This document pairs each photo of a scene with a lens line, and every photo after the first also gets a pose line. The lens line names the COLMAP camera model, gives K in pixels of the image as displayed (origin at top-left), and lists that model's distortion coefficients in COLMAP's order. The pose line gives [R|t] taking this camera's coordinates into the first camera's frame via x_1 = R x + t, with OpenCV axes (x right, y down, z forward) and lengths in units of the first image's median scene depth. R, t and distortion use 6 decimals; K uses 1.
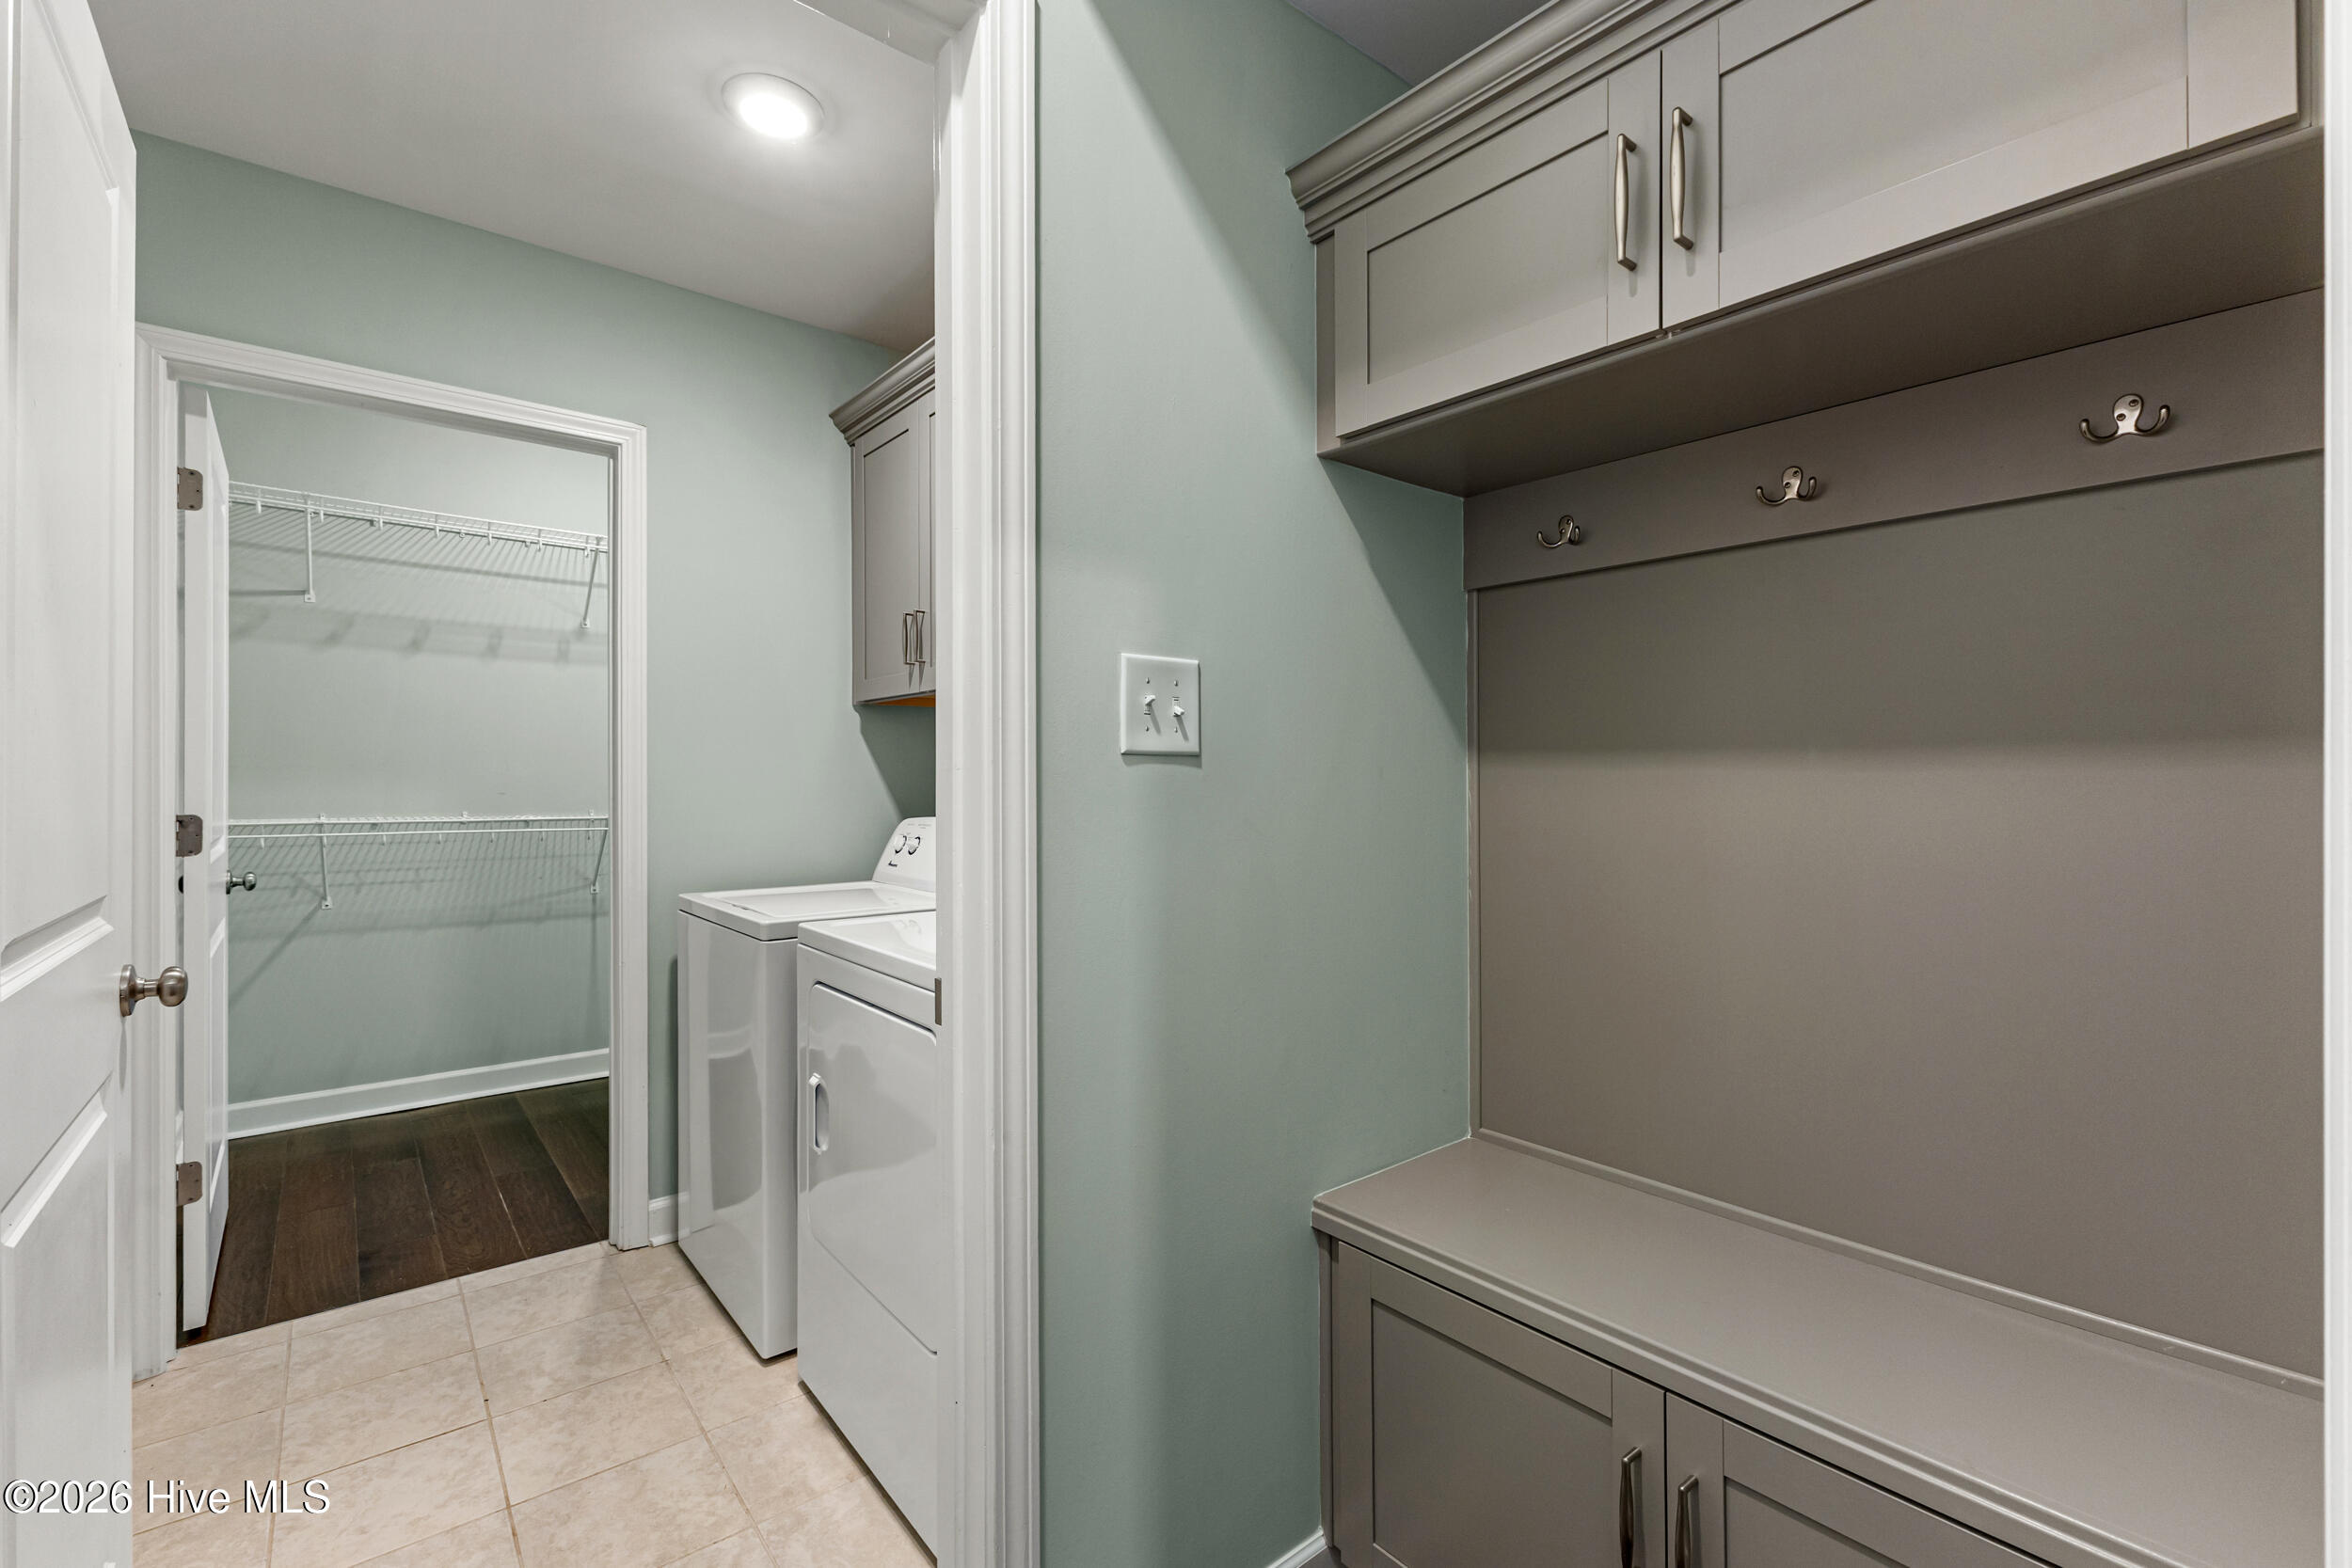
lens RADIAL K [[1026.7, 0, 1175.5], [0, 1026.7, 790.6], [0, 0, 1]] dist [0.011314, -0.002673]
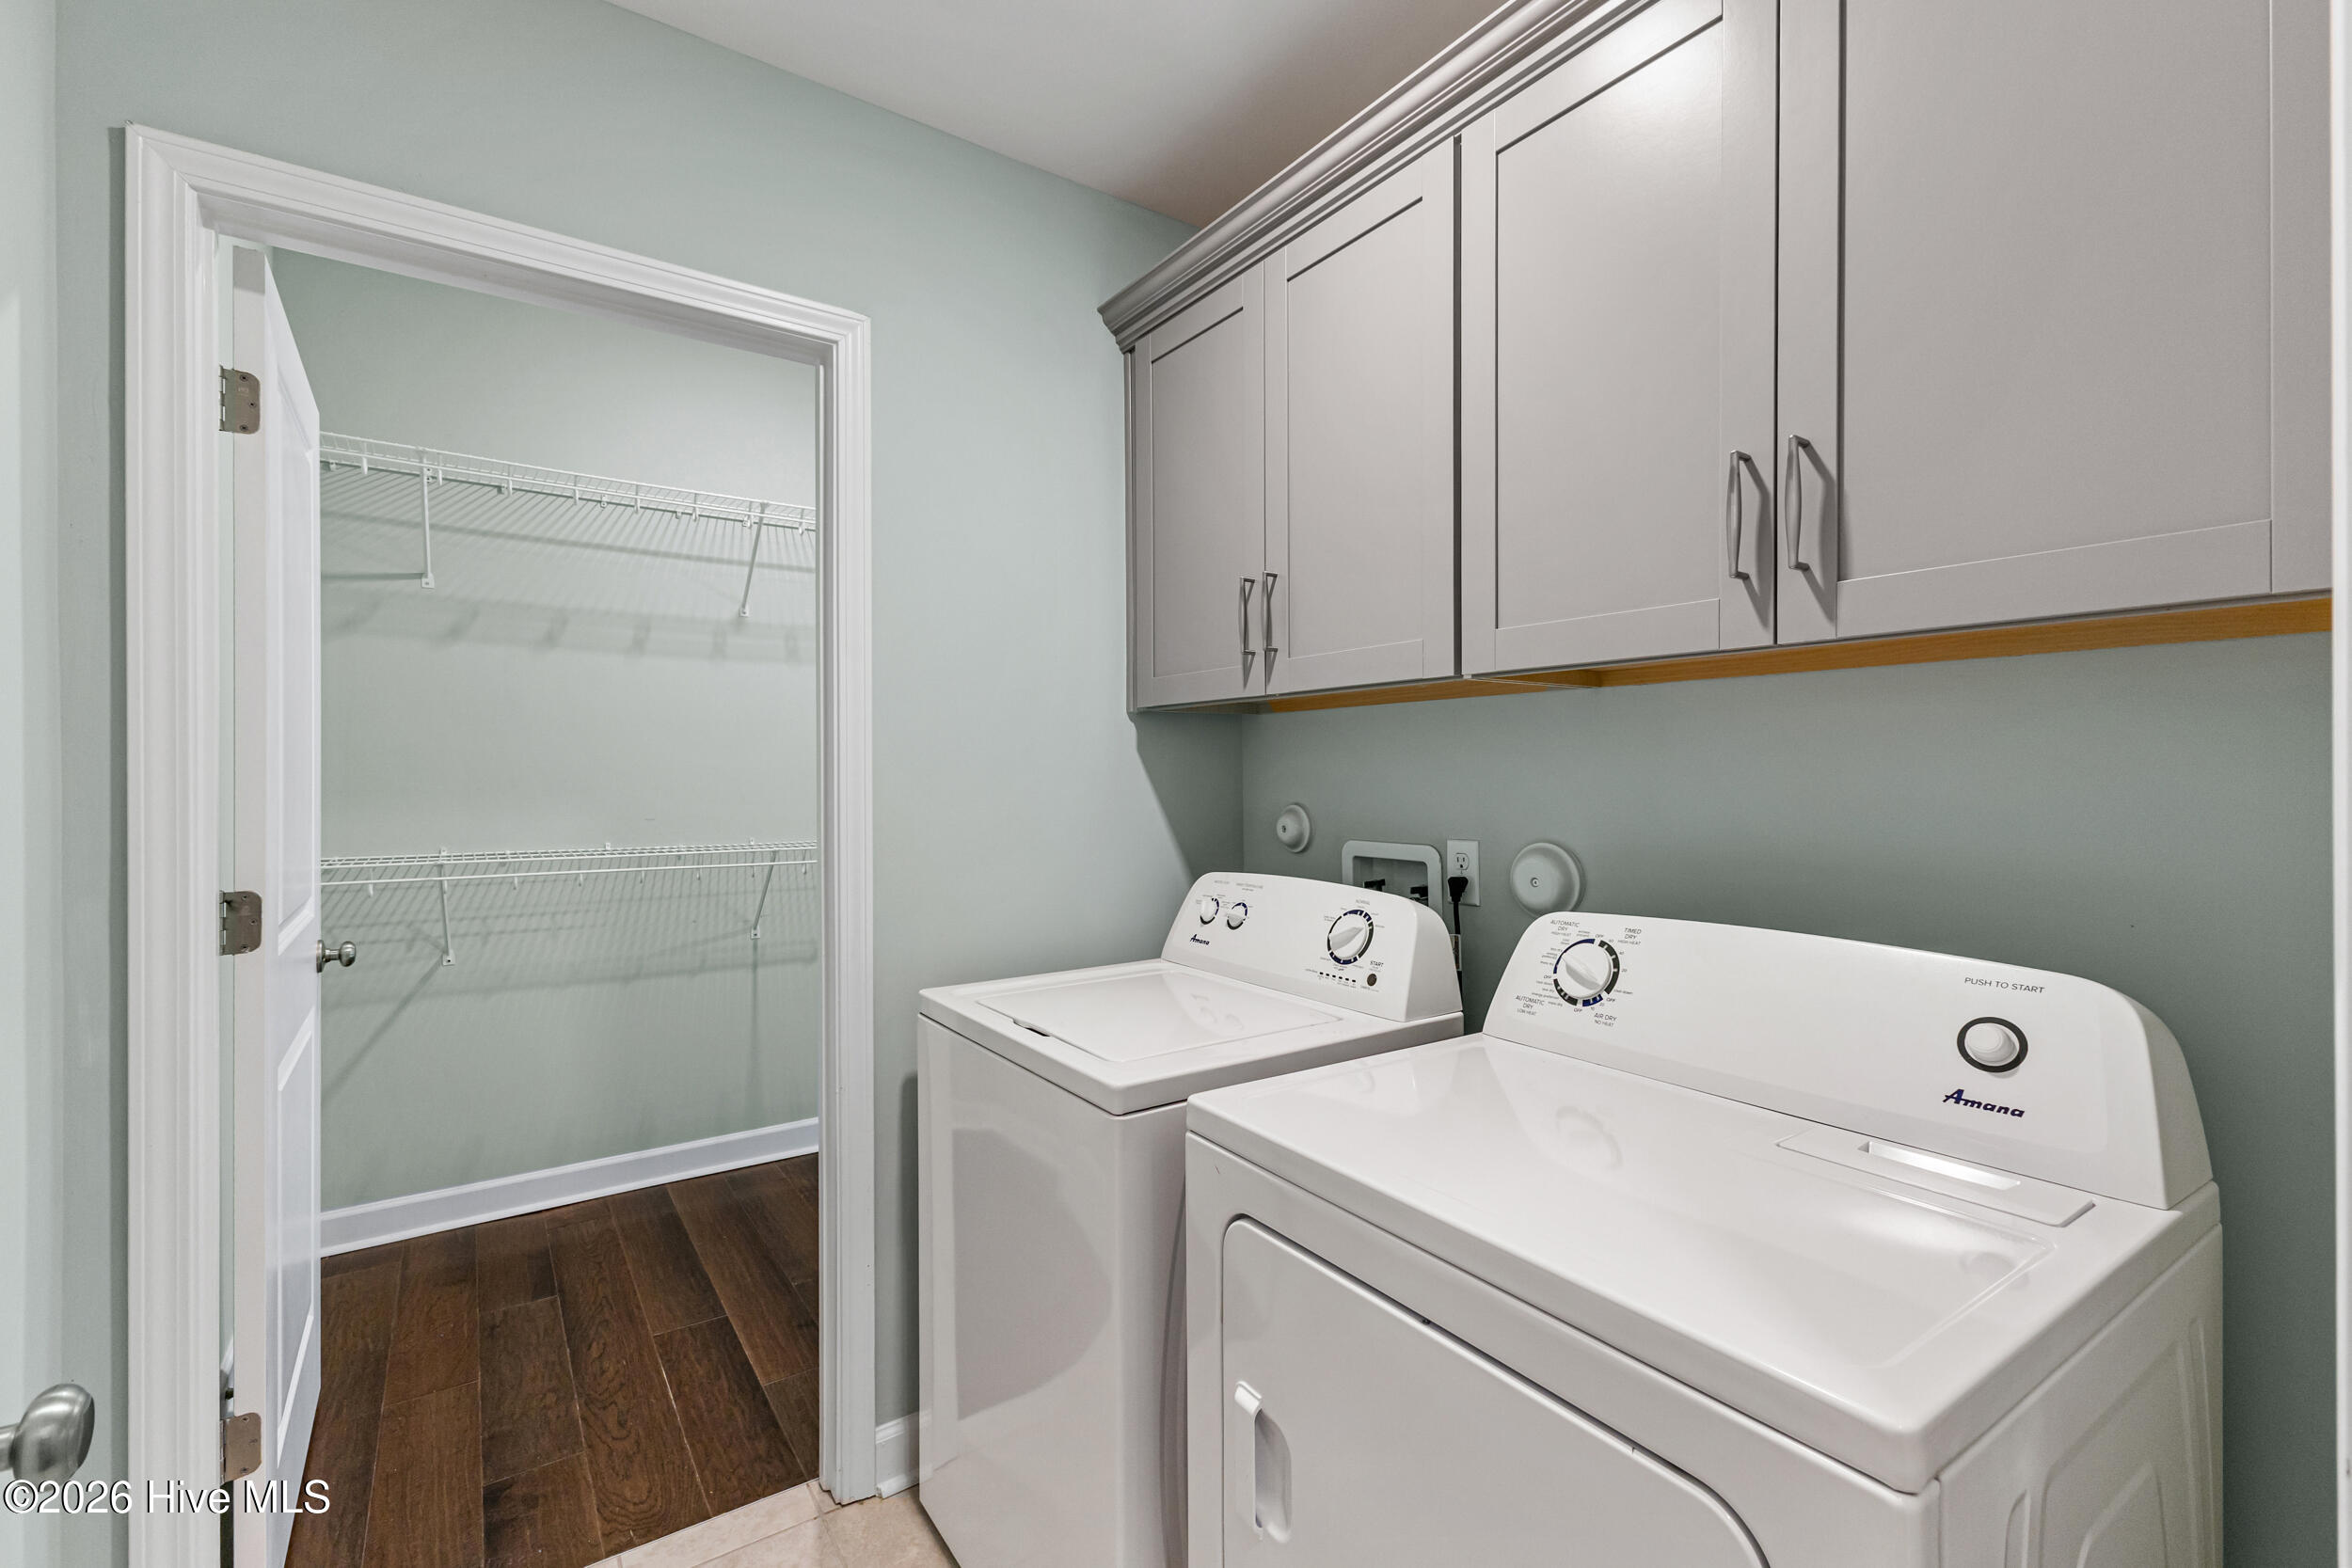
lens RADIAL K [[1026.7, 0, 1179.1], [0, 1026.7, 784.1], [0, 0, 1]] dist [0.011314, -0.002673]
pose [[0.996845, -0.001493, -0.079365, -0.199920], [0.001606, 0.999998, 0.001362, -0.030508], [0.079363, -0.001485, 0.996845, 0.257408]]
